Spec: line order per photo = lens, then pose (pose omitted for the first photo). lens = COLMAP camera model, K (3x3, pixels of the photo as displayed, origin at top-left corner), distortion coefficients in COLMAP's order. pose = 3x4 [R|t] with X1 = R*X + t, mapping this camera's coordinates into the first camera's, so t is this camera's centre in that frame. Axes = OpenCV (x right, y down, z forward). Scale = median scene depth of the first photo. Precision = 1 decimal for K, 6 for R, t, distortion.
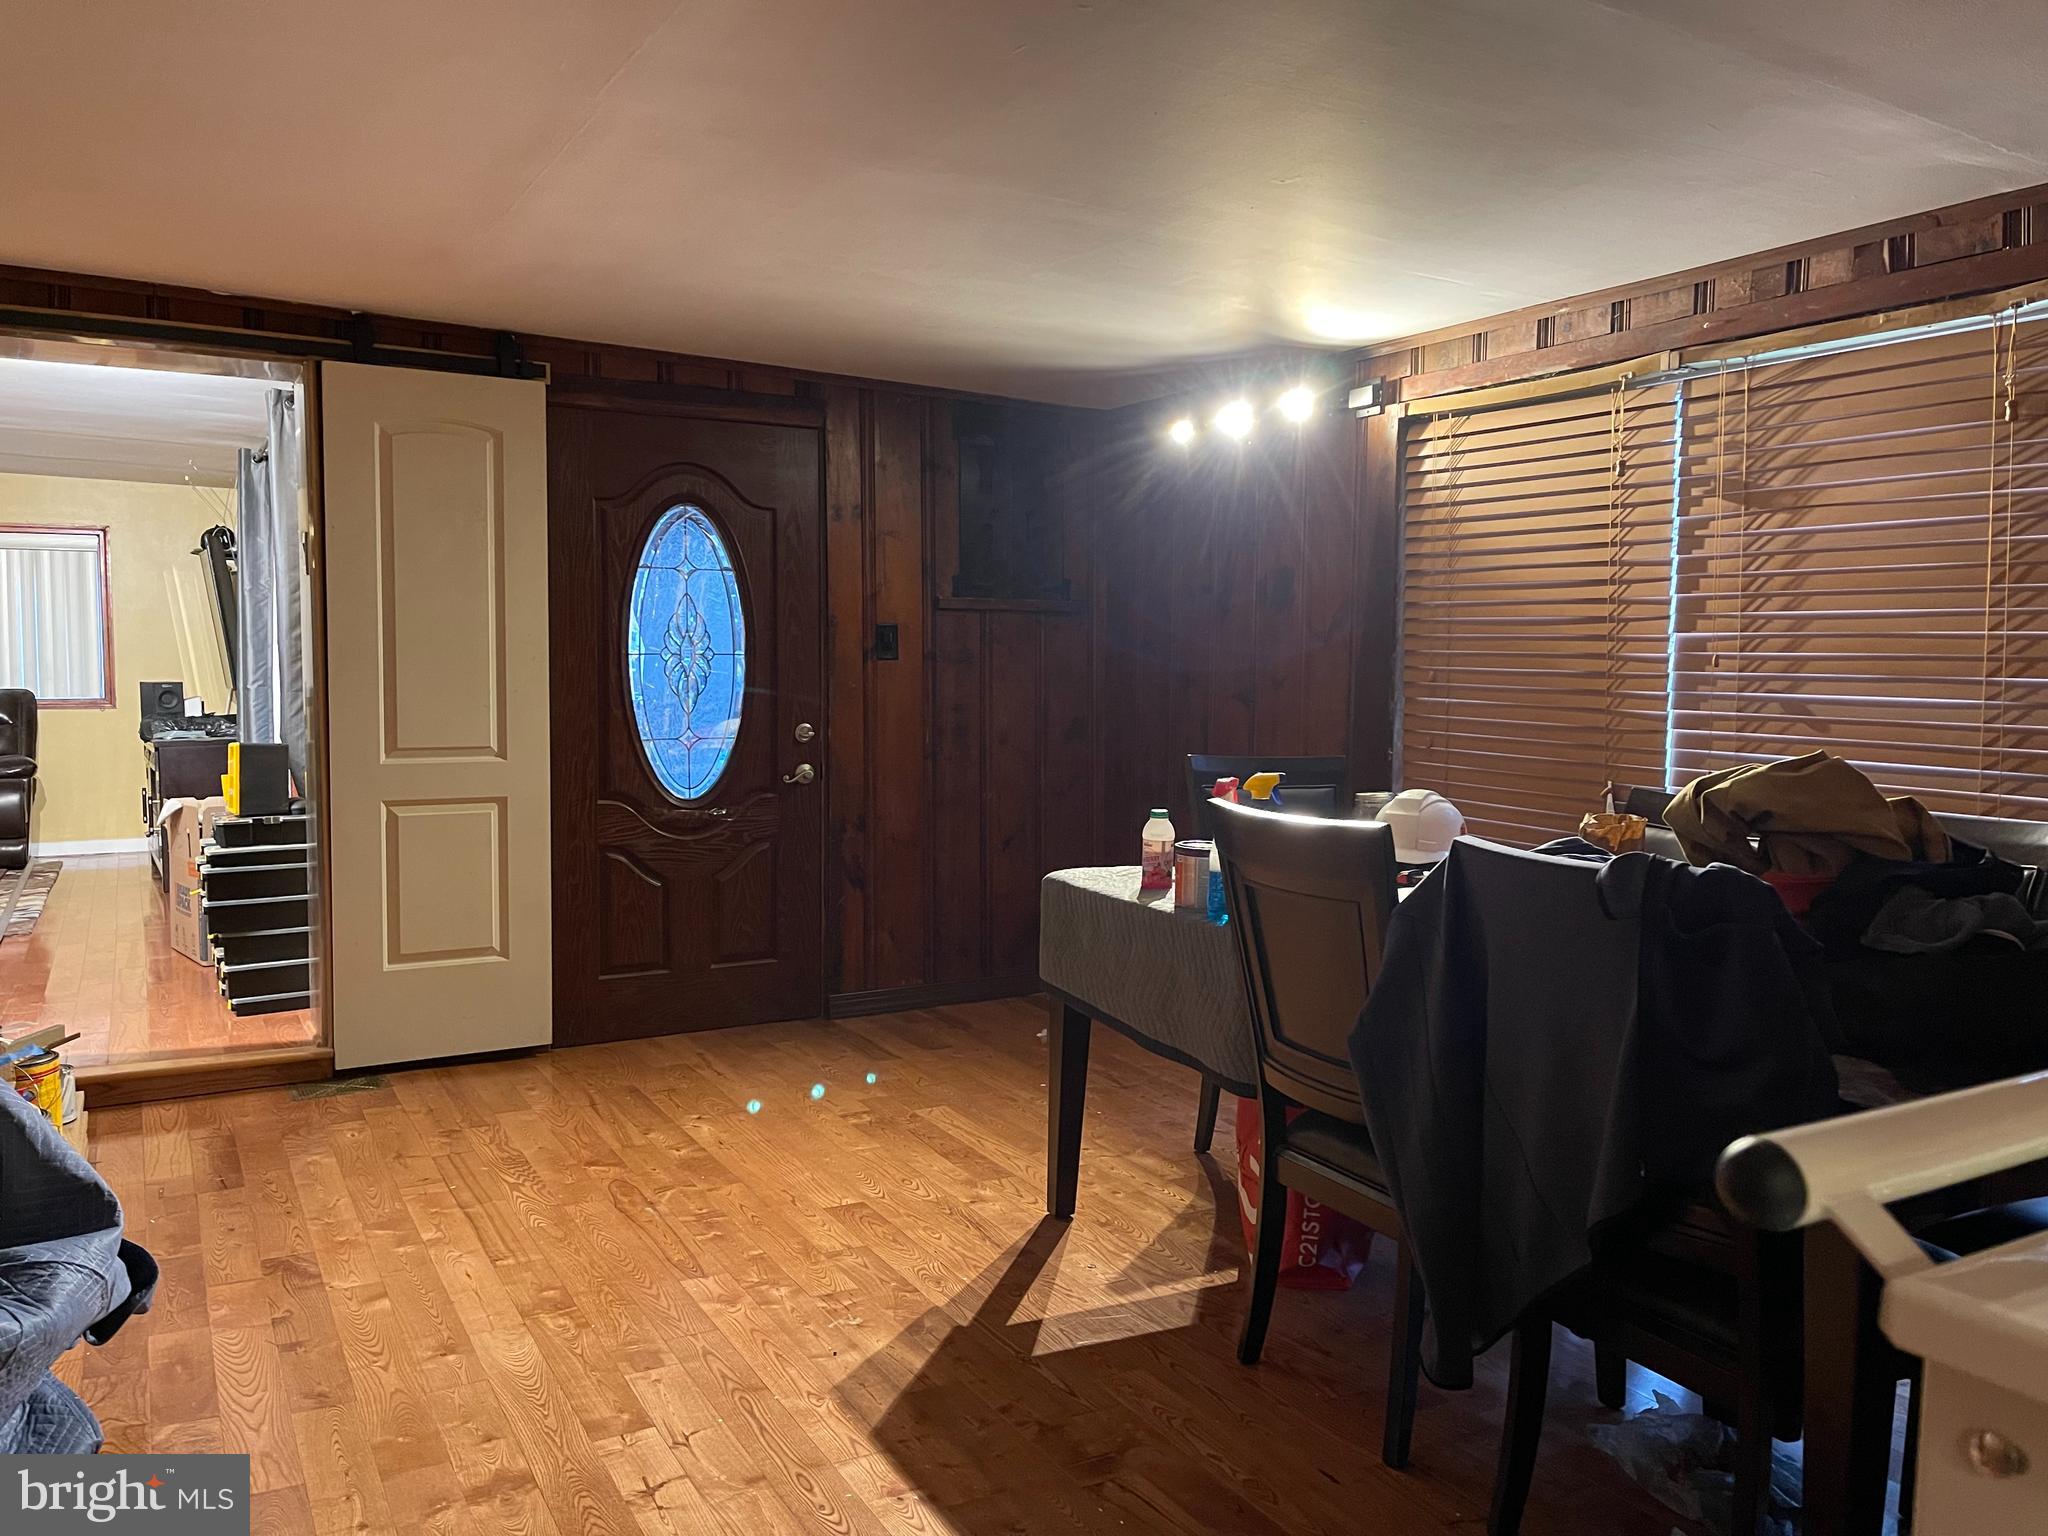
lens RADIAL K [[1560.5, 0, 1024.8], [0, 1560.5, 754.1], [0, 0, 1]] dist [0.094379, -0.121618]
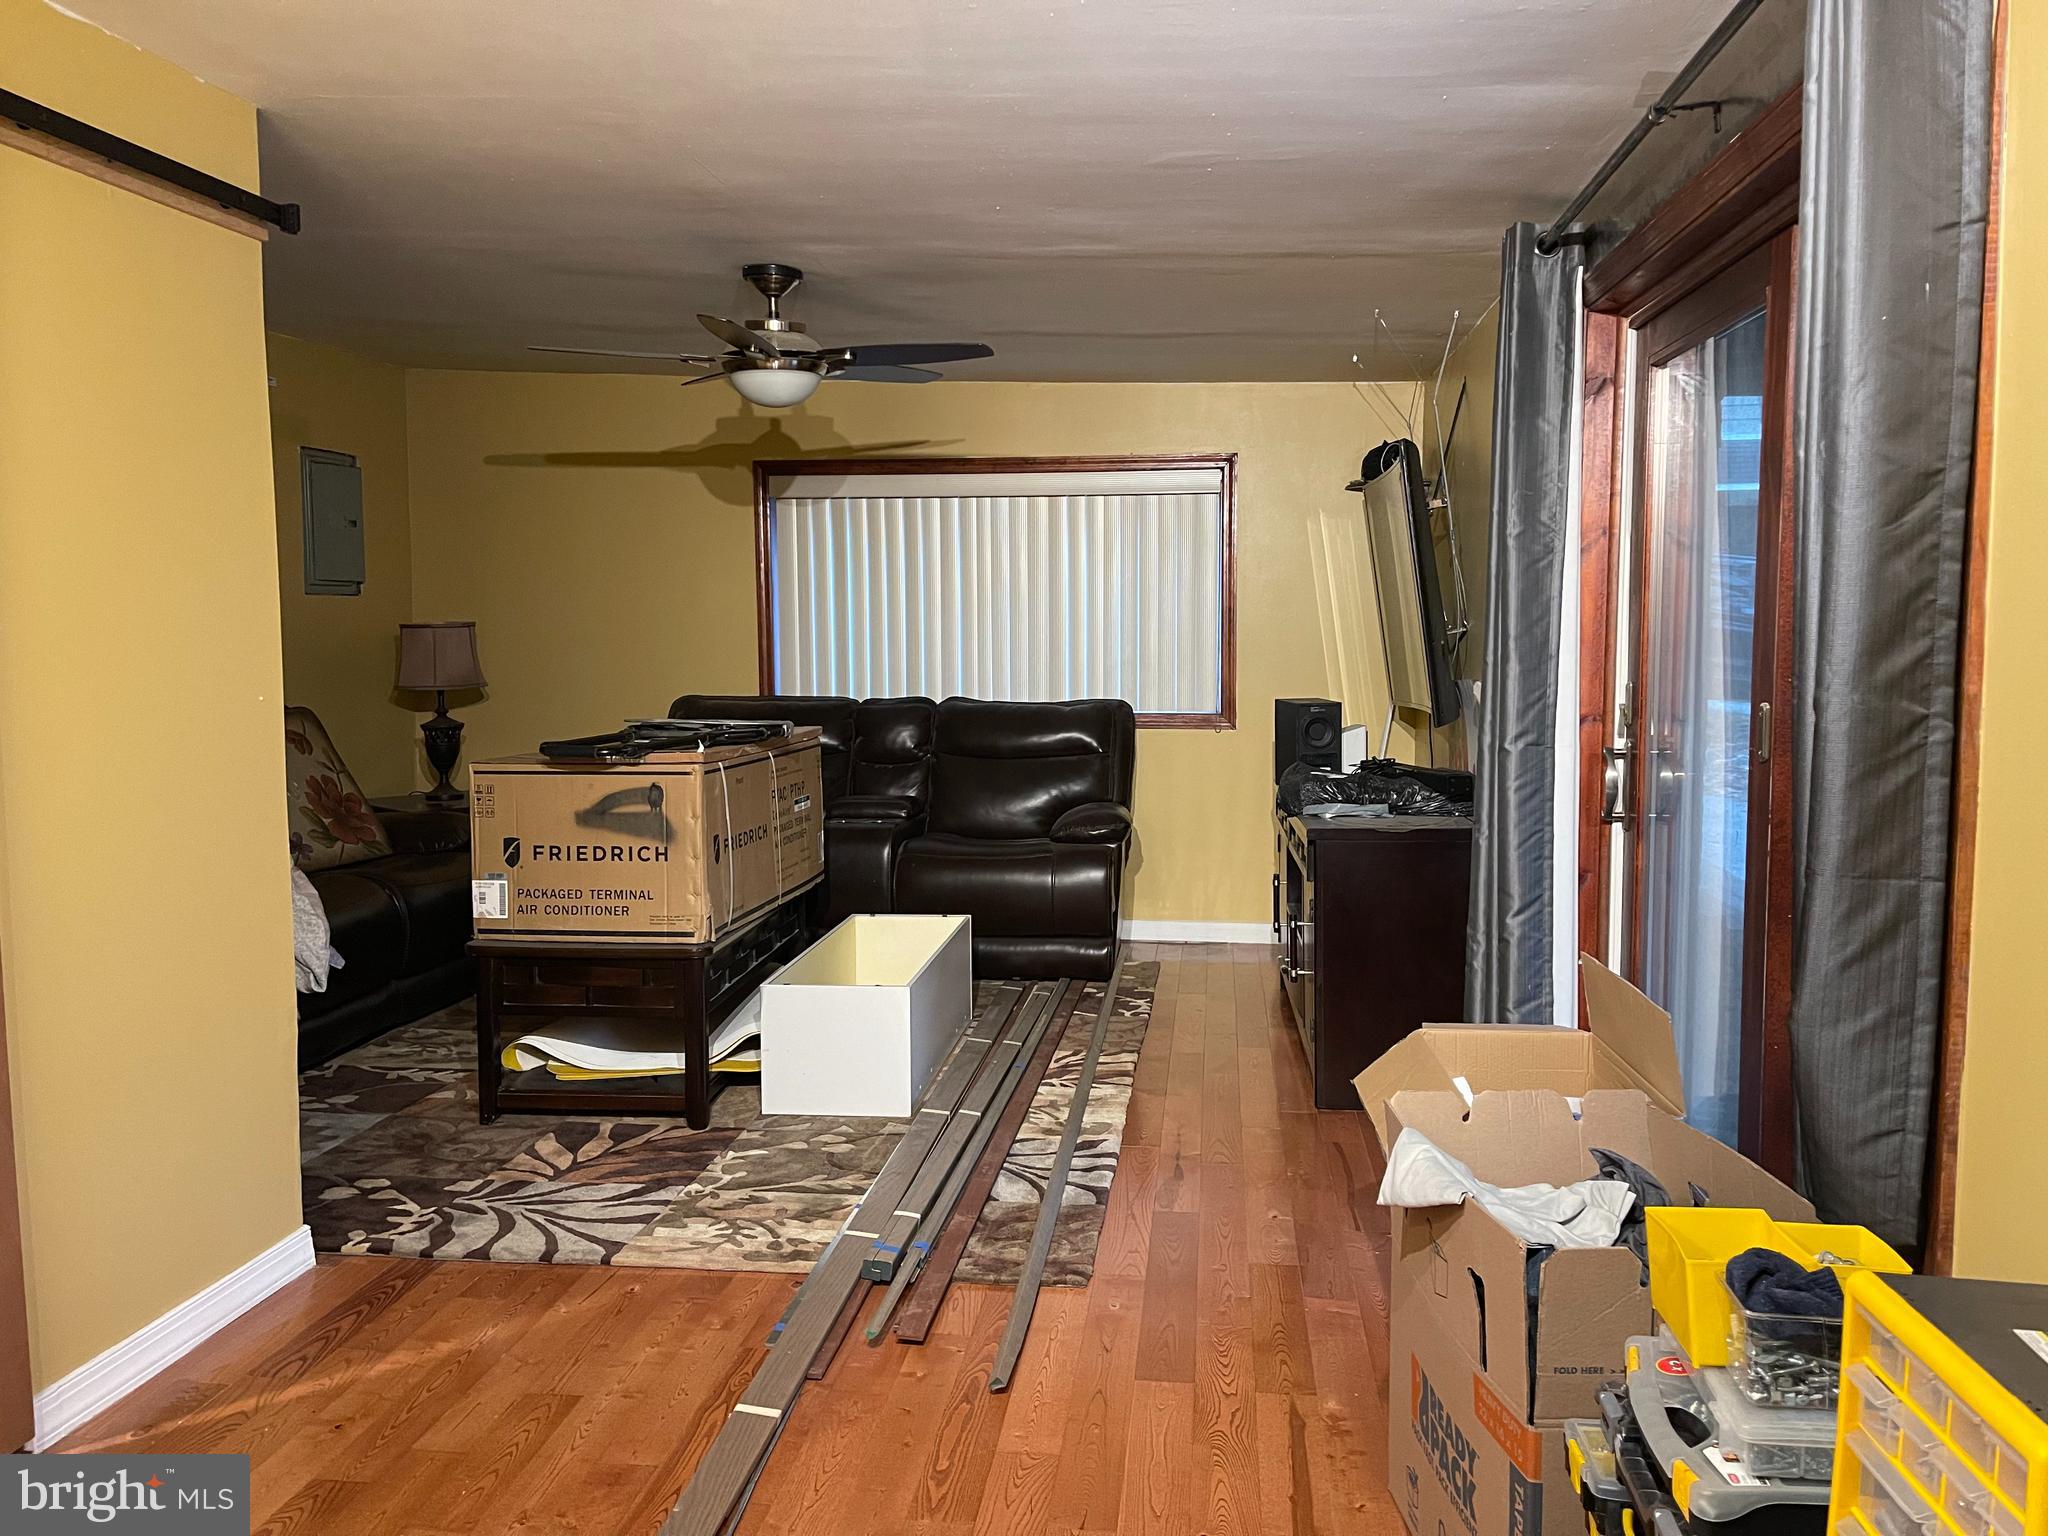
lens RADIAL K [[1560.5, 0, 1024.8], [0, 1560.5, 754.1], [0, 0, 1]] dist [0.094379, -0.121618]
pose [[0.802868, 0.046104, -0.594372, -0.325914], [-0.028035, 0.998822, 0.039608, -0.053846], [0.595498, -0.015137, 0.803214, 0.542079]]
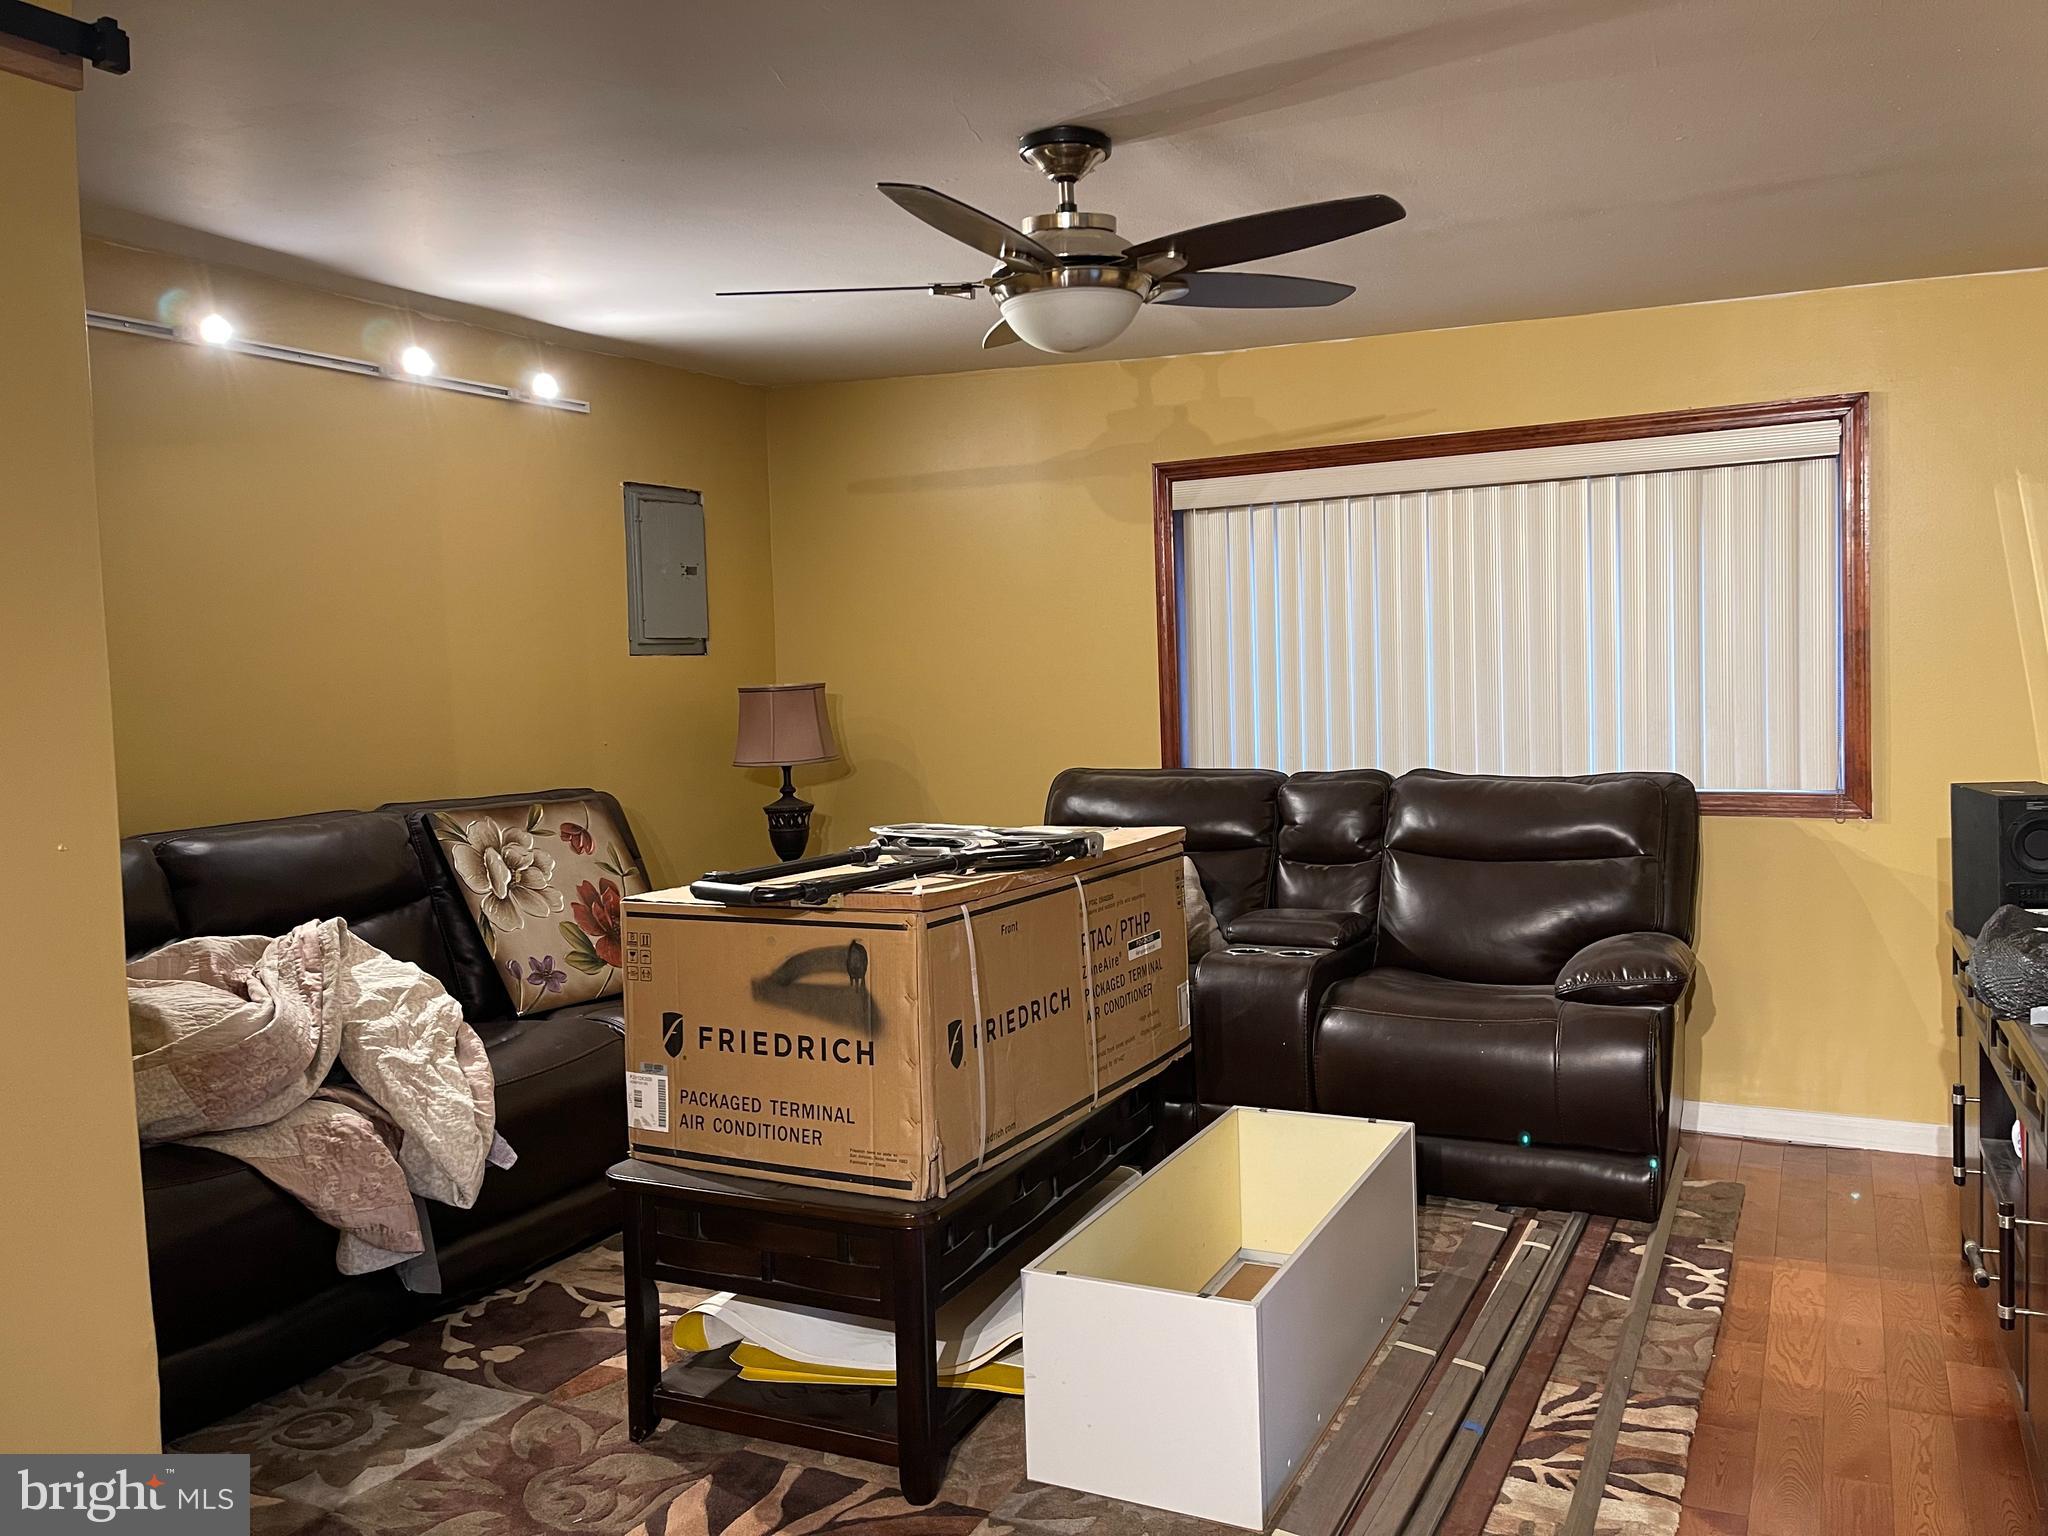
lens RADIAL K [[1560.5, 0, 1024.8], [0, 1560.5, 754.1], [0, 0, 1]] dist [0.094379, -0.121618]
pose [[0.552837, 0.026555, -0.832866, -0.441447], [-0.012733, 0.999645, 0.023421, -0.068618], [0.833192, -0.002343, 0.552979, 0.739773]]
